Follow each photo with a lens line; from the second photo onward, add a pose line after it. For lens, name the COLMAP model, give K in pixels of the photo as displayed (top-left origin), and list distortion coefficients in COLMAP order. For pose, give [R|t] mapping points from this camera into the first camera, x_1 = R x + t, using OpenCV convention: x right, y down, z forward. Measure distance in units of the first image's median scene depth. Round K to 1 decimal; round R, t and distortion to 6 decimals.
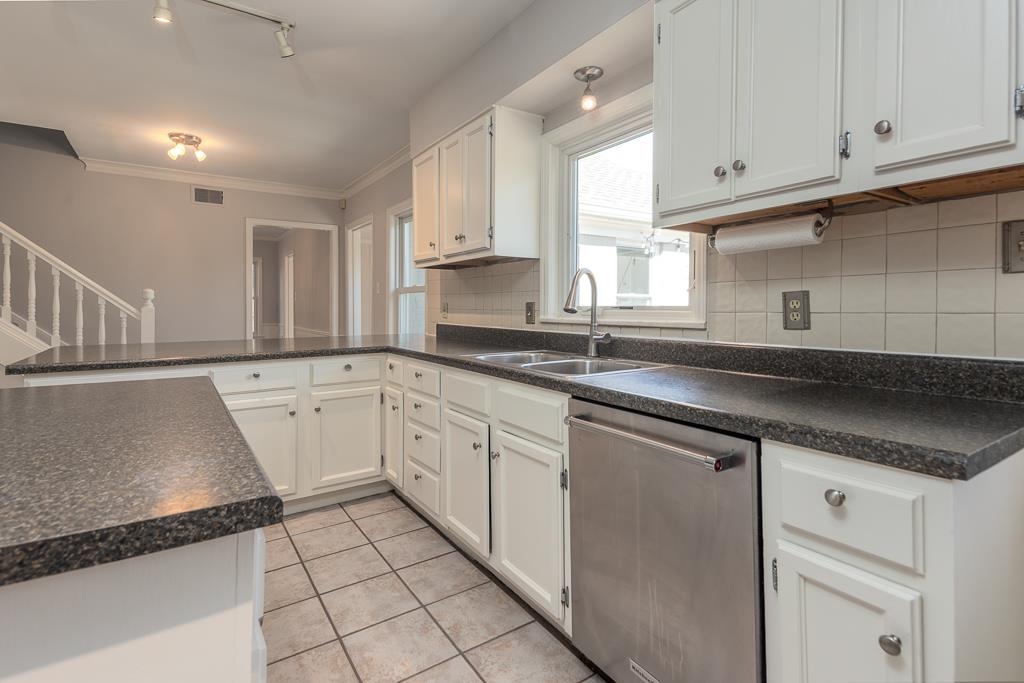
lens RADIAL K [[500.2, 0, 526.7], [0, 500.2, 313.5], [0, 0, 1]] dist [0.051493, -0.019404]
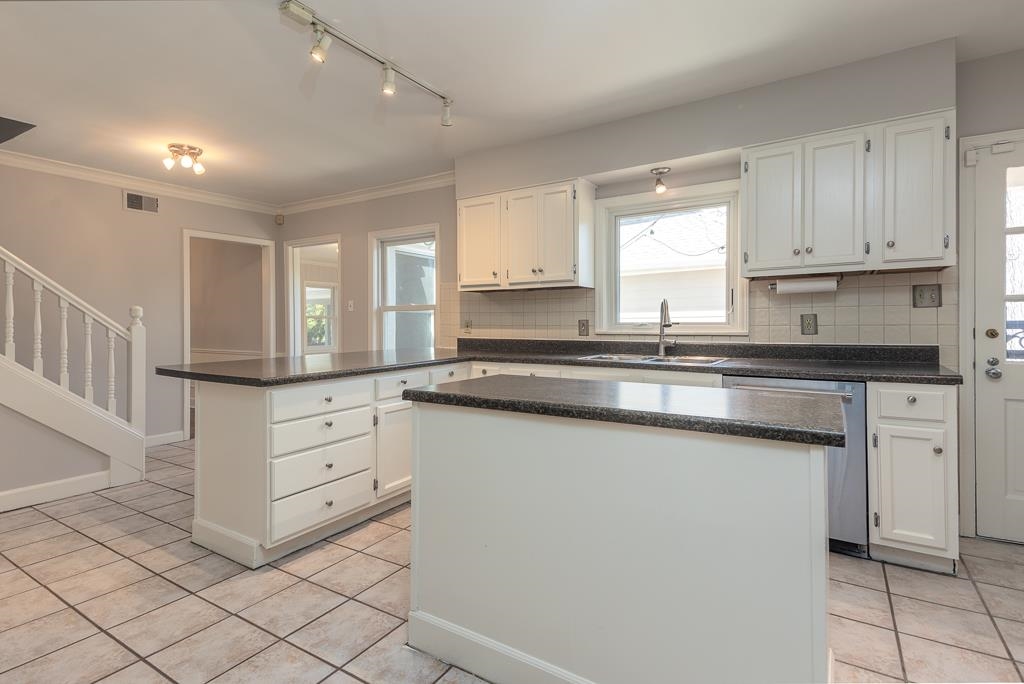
lens RADIAL K [[500.2, 0, 514.4], [0, 500.2, 321.9], [0, 0, 1]] dist [0.051493, -0.019404]
pose [[0.918273, -0.003610, 0.395931, -0.727296], [0.009825, 0.999858, -0.013671, 0.000347], [-0.395825, 0.016444, 0.918179, -0.177791]]
